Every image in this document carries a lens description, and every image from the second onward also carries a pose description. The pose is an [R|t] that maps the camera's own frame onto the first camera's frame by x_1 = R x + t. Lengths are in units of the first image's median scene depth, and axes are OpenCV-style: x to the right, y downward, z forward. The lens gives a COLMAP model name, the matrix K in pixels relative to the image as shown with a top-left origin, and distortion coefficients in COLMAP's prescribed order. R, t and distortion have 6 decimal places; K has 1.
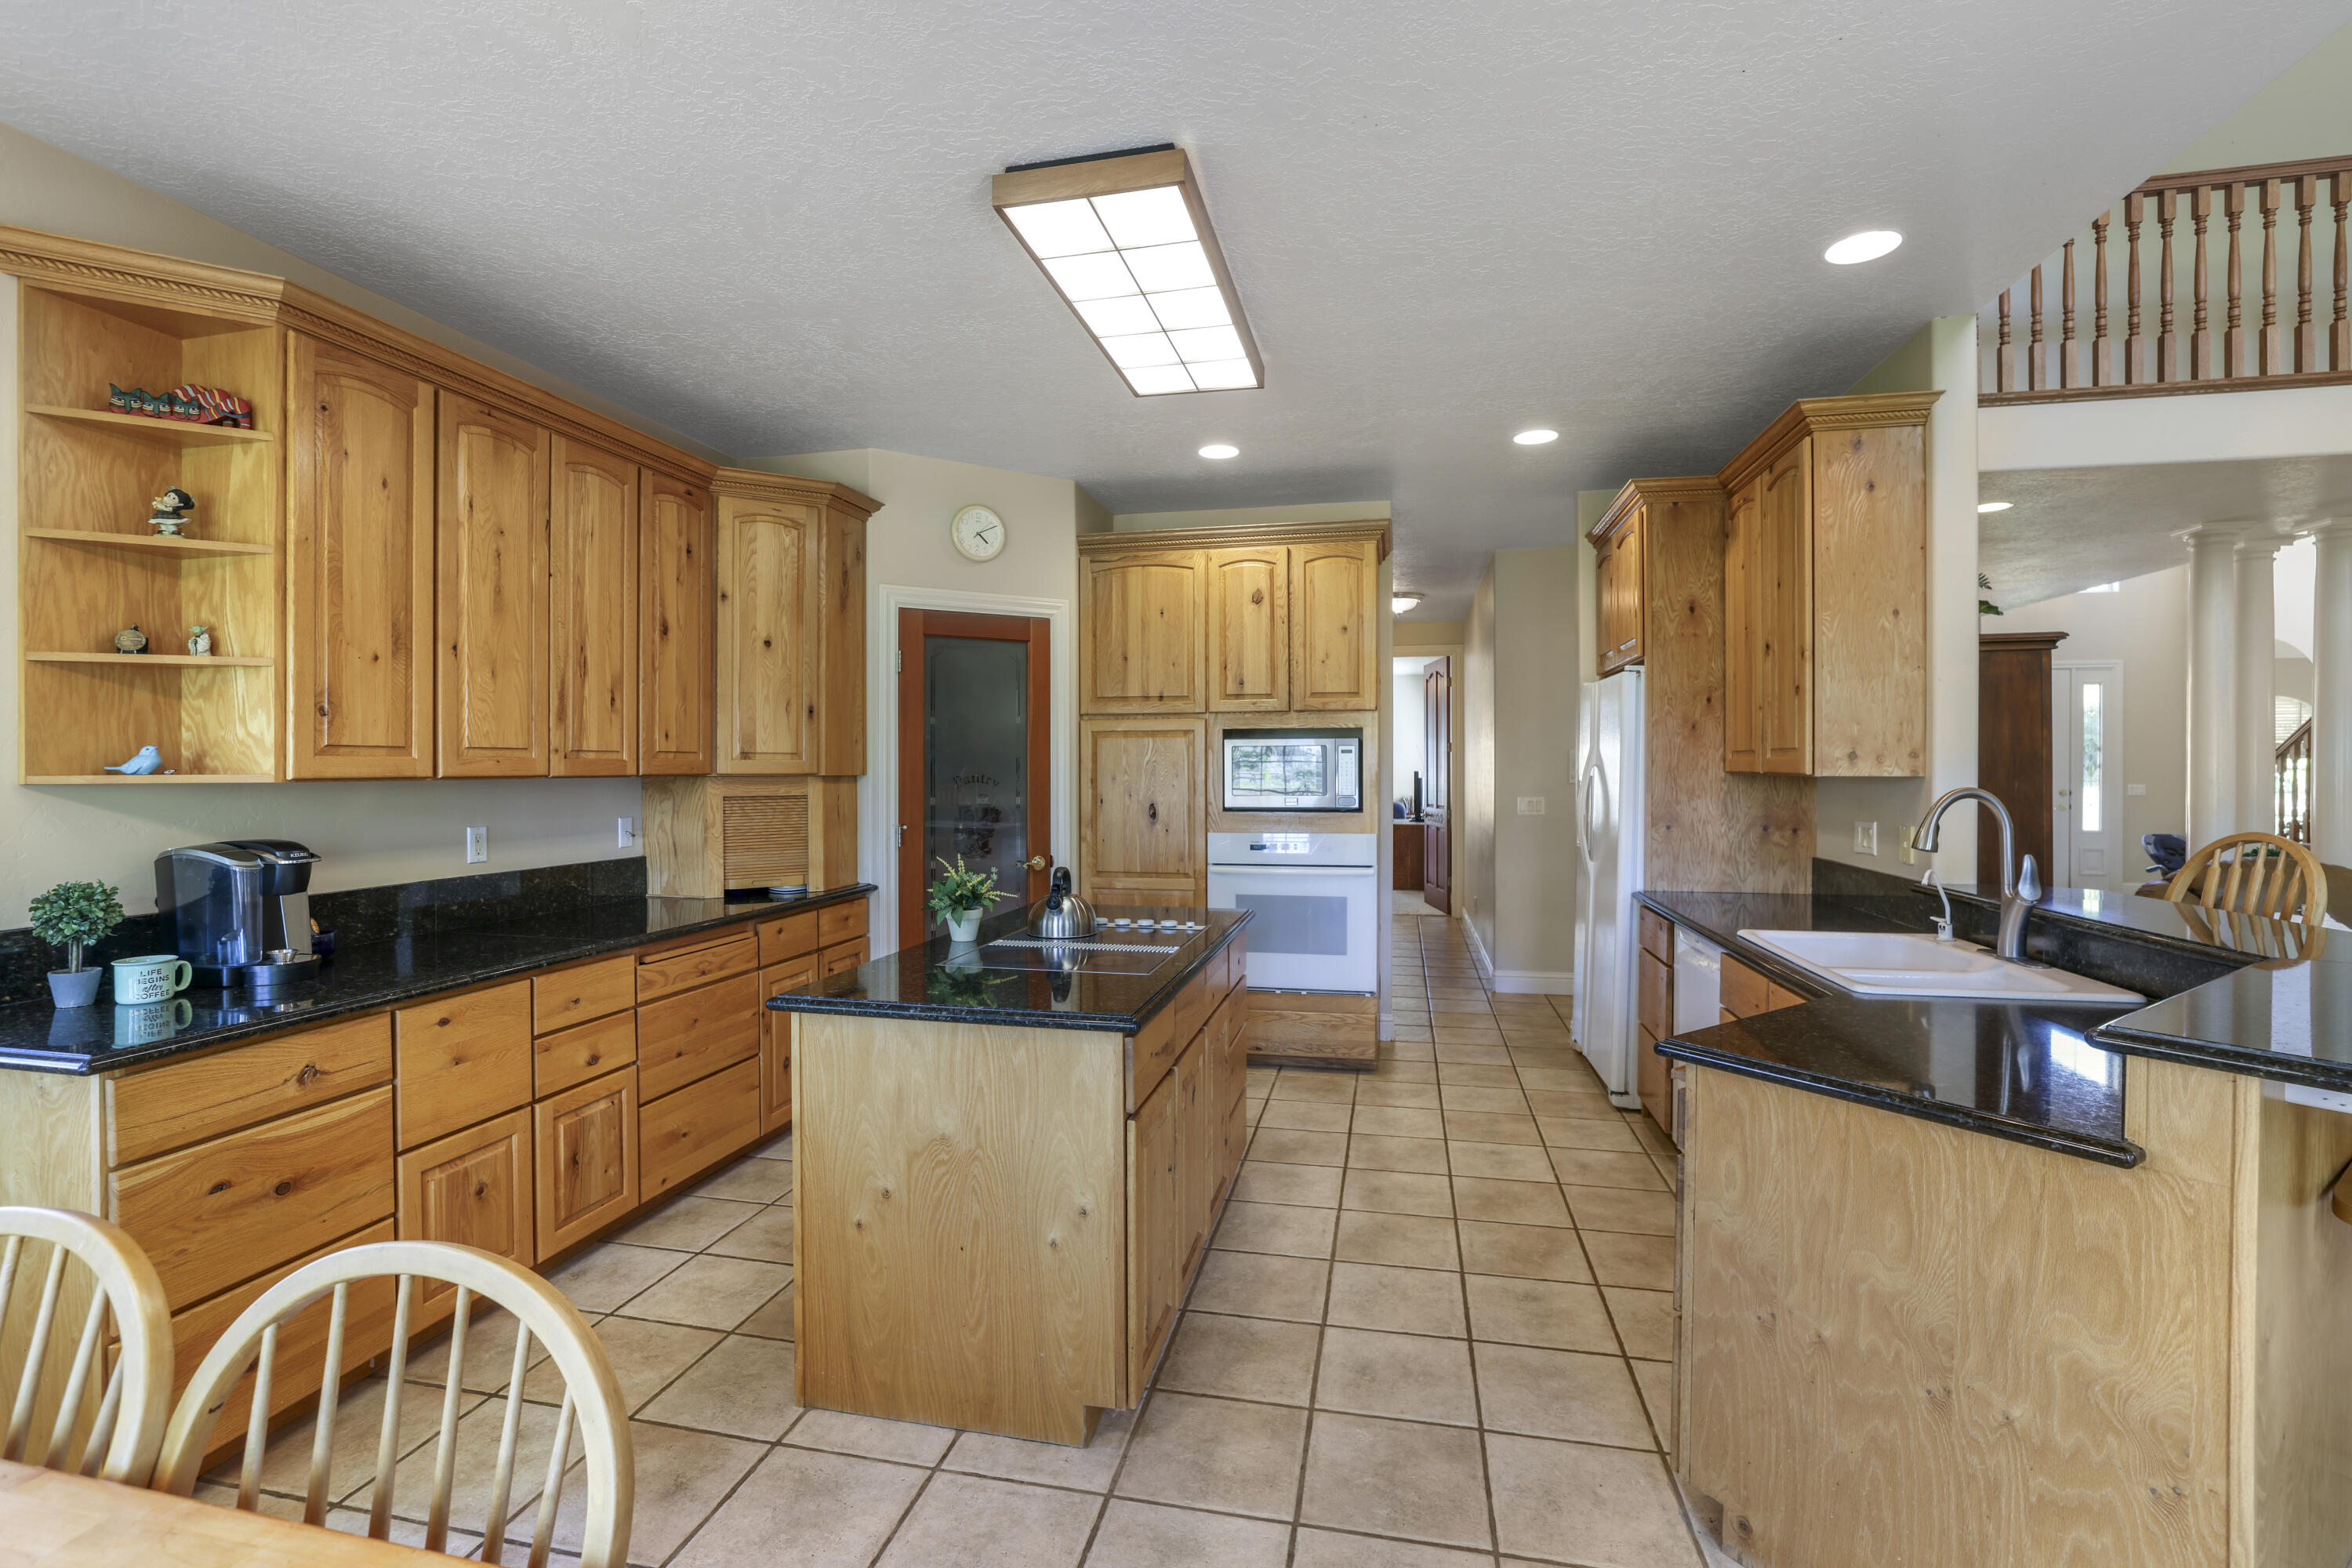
lens RADIAL K [[1066.9, 0, 1165.0], [0, 1066.9, 764.6], [0, 0, 1]] dist [-0.001574, -0.000194]
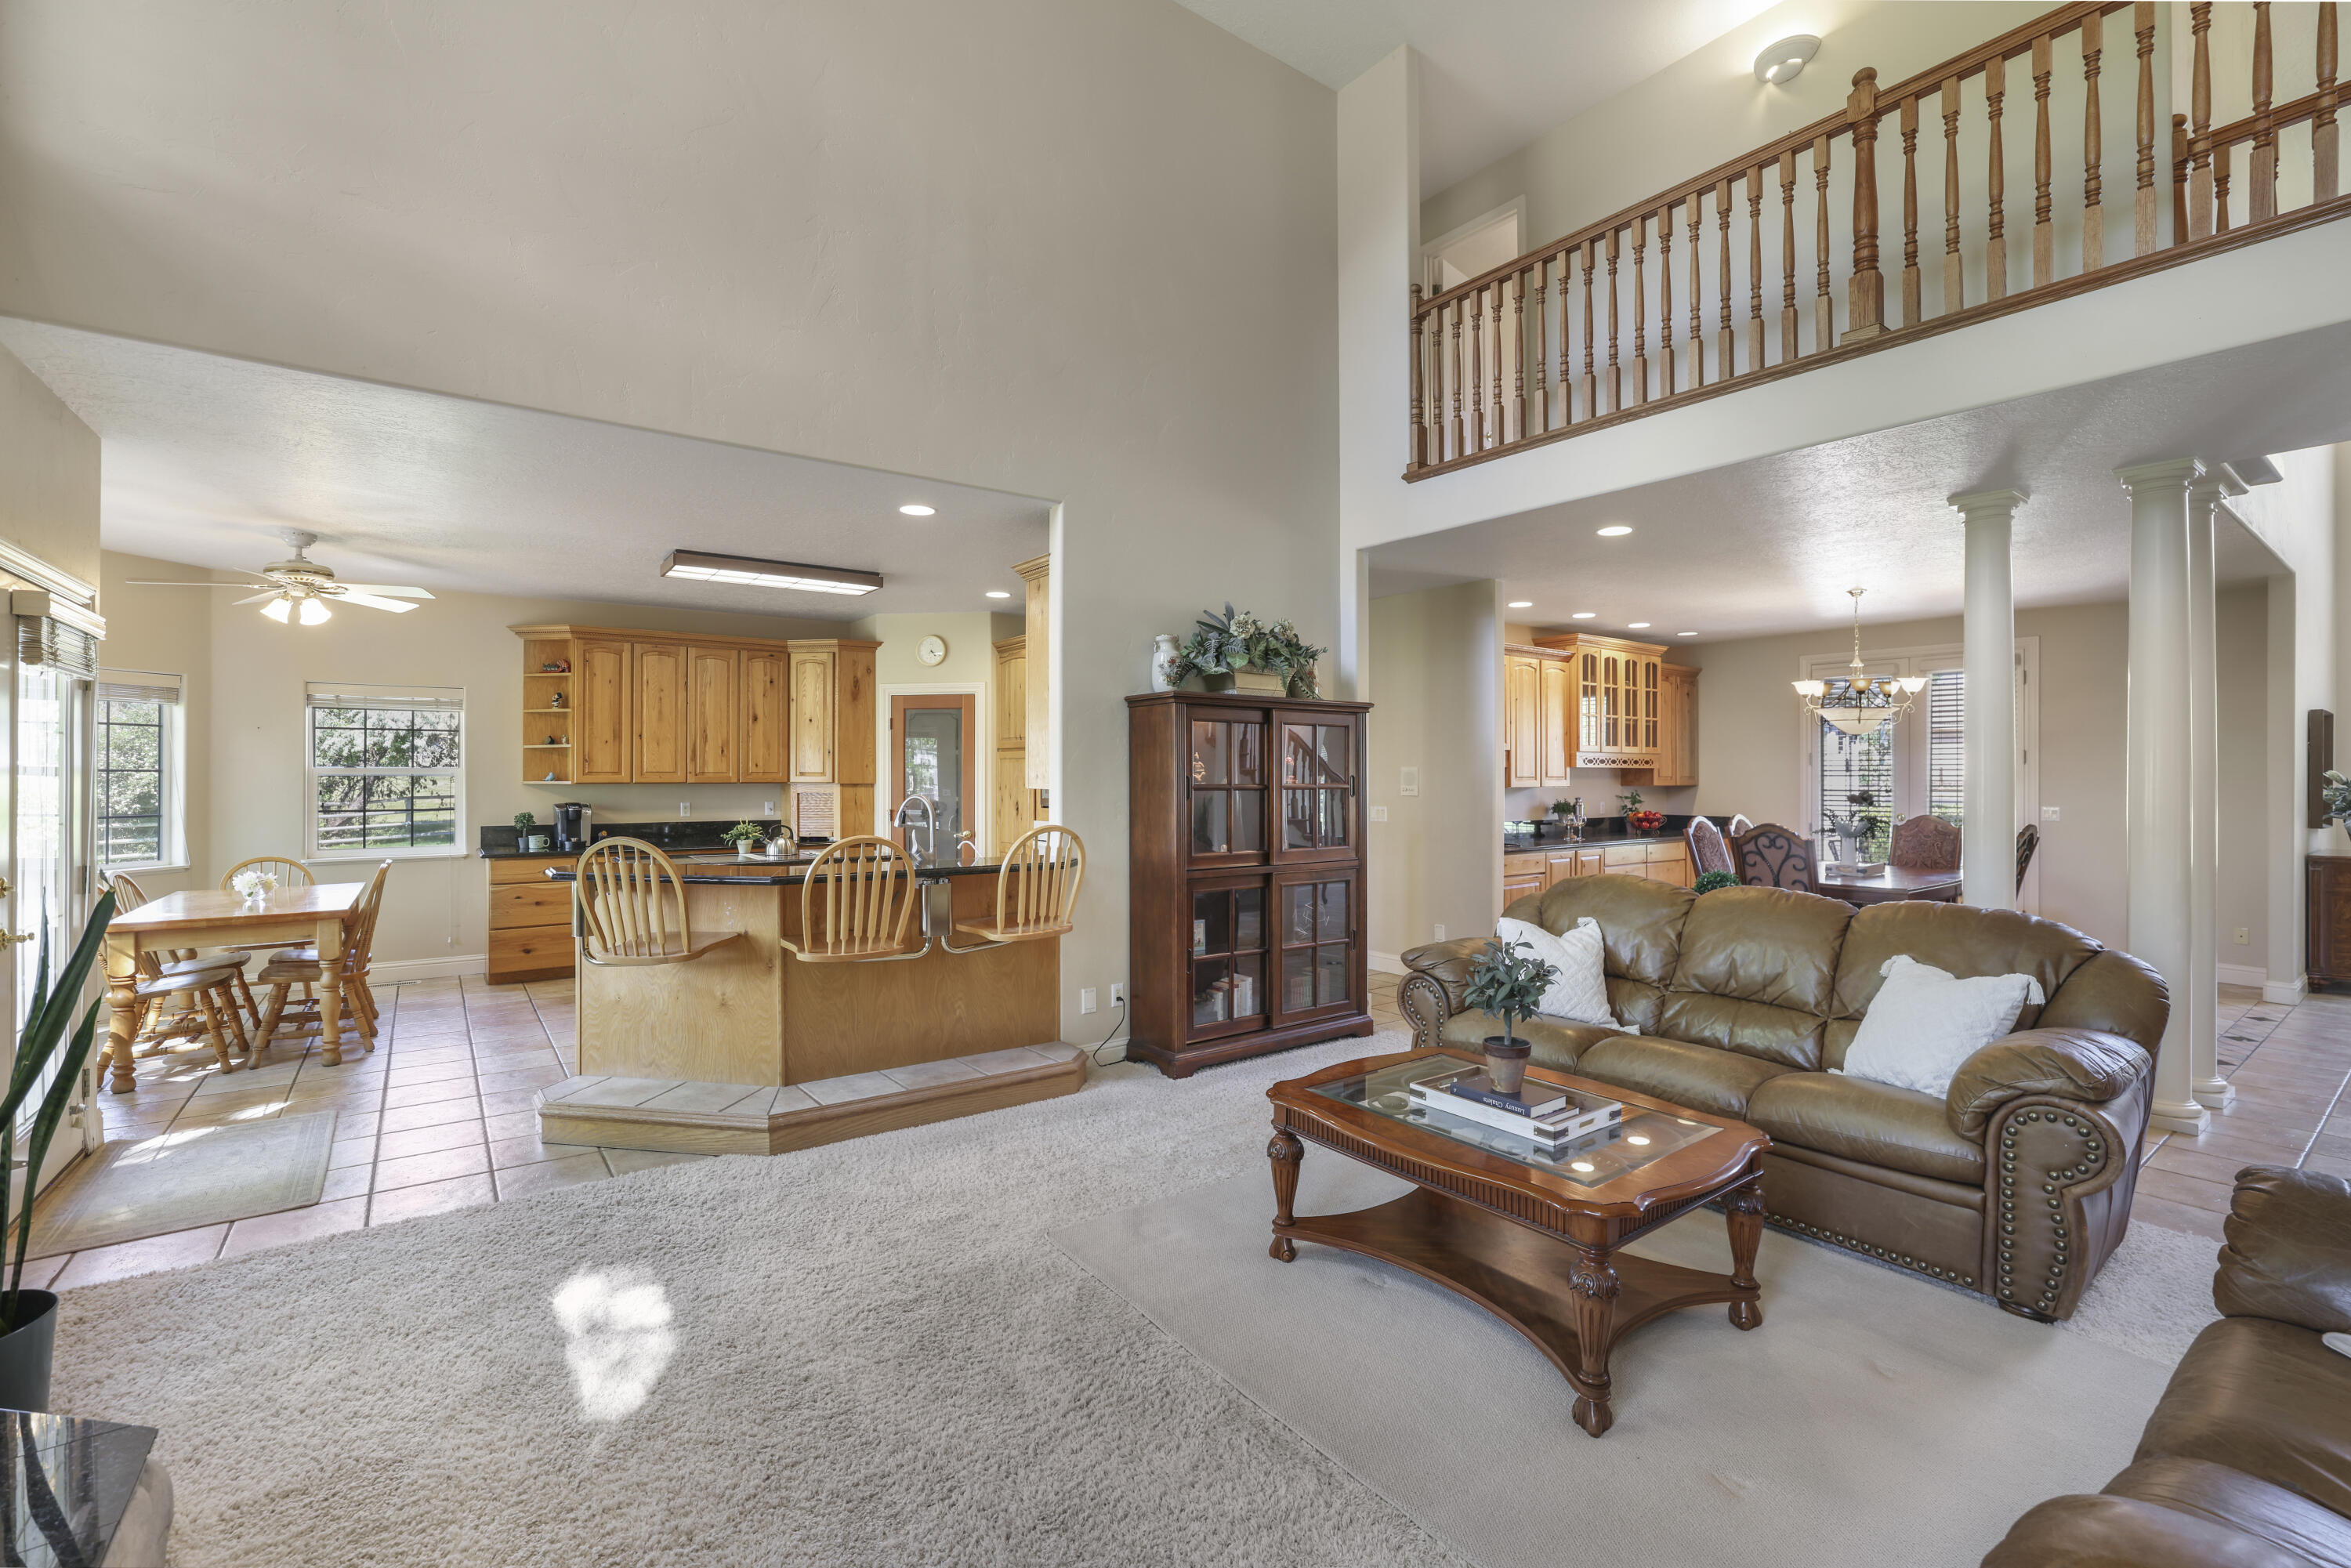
lens RADIAL K [[1022.1, 0, 1167.2], [0, 1022.1, 767.8], [0, 0, 1]] dist [-0.043554, 0.000086]
pose [[0.750204, -0.003729, -0.661196, 1.807238], [-0.001513, 0.999972, -0.007357, -0.008083], [0.661205, 0.006519, 0.750177, -0.047594]]
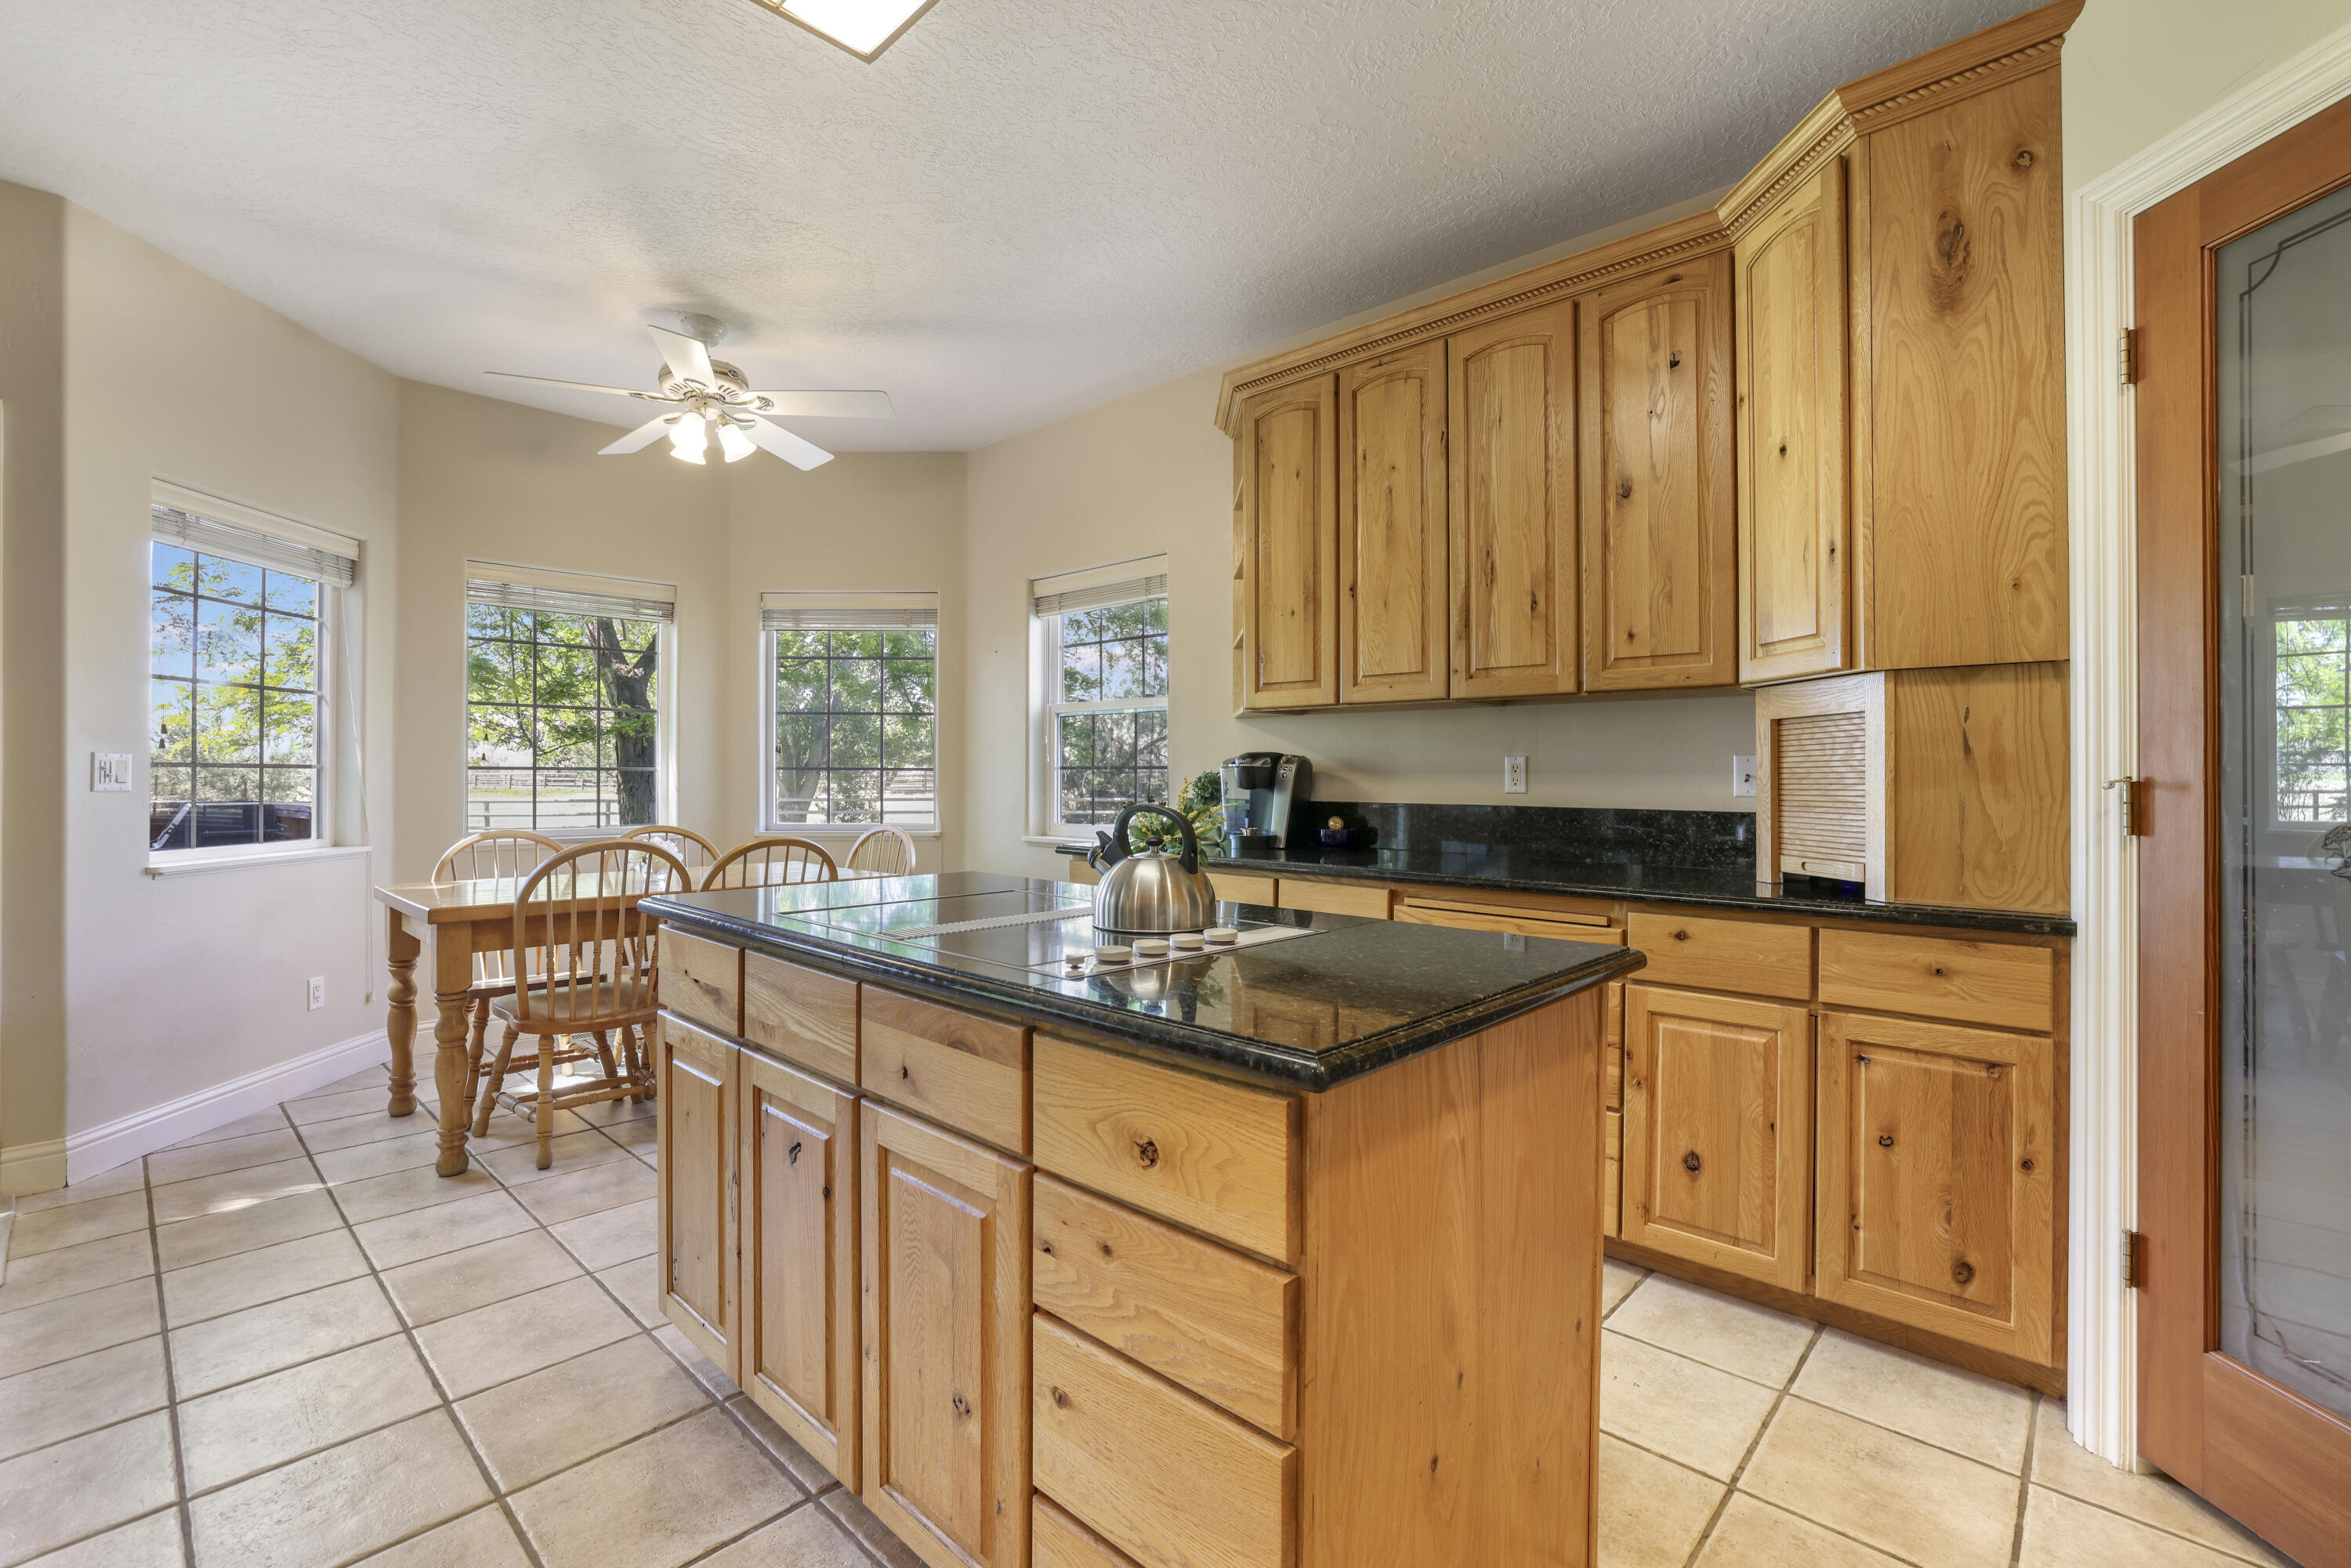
lens RADIAL K [[1022.1, 0, 1167.2], [0, 1022.1, 767.8], [0, 0, 1]] dist [-0.043554, 0.000086]
pose [[-0.504152, -0.008146, -0.863576, 0.317906], [-0.003250, 0.999966, -0.007536, 0.077040], [0.863609, -0.000993, -0.504162, 1.198521]]
